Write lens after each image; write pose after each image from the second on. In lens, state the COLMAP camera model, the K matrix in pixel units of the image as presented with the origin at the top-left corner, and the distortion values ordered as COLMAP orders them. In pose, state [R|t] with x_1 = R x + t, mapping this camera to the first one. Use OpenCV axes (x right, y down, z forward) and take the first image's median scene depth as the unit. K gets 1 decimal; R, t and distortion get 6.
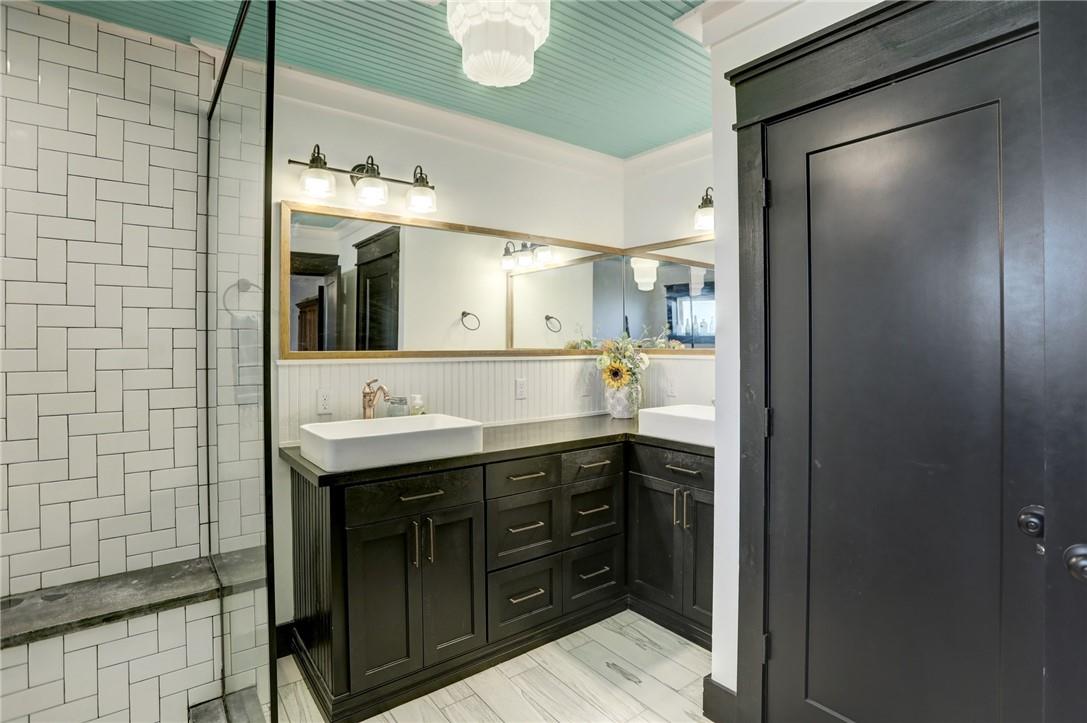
lens RADIAL K [[538.9, 0, 543.5], [0, 538.9, 361.5], [0, 0, 1]] dist [-0.015372, -0.000063]
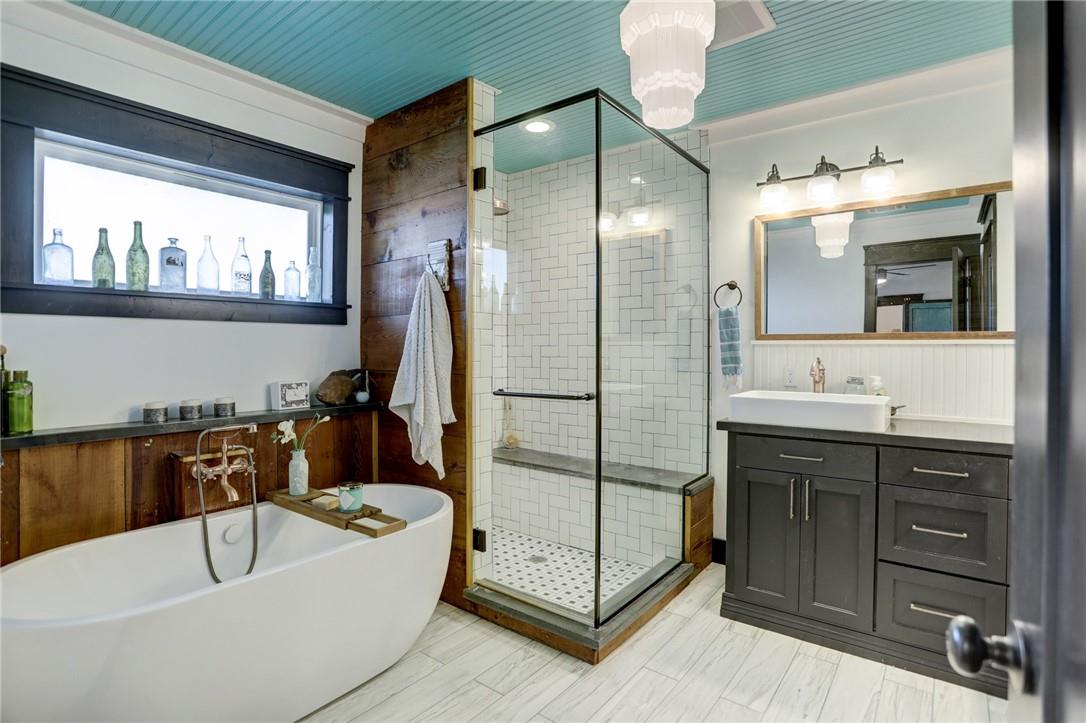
lens RADIAL K [[538.4, 0, 543.0], [0, 538.4, 361.5], [0, 0, 1]] dist [-0.015372, -0.000063]
pose [[0.262834, 0.037065, -0.964129, 0.631875], [-0.007226, 0.999309, 0.036447, 0.003820], [0.964814, -0.002613, 0.262920, 0.169202]]
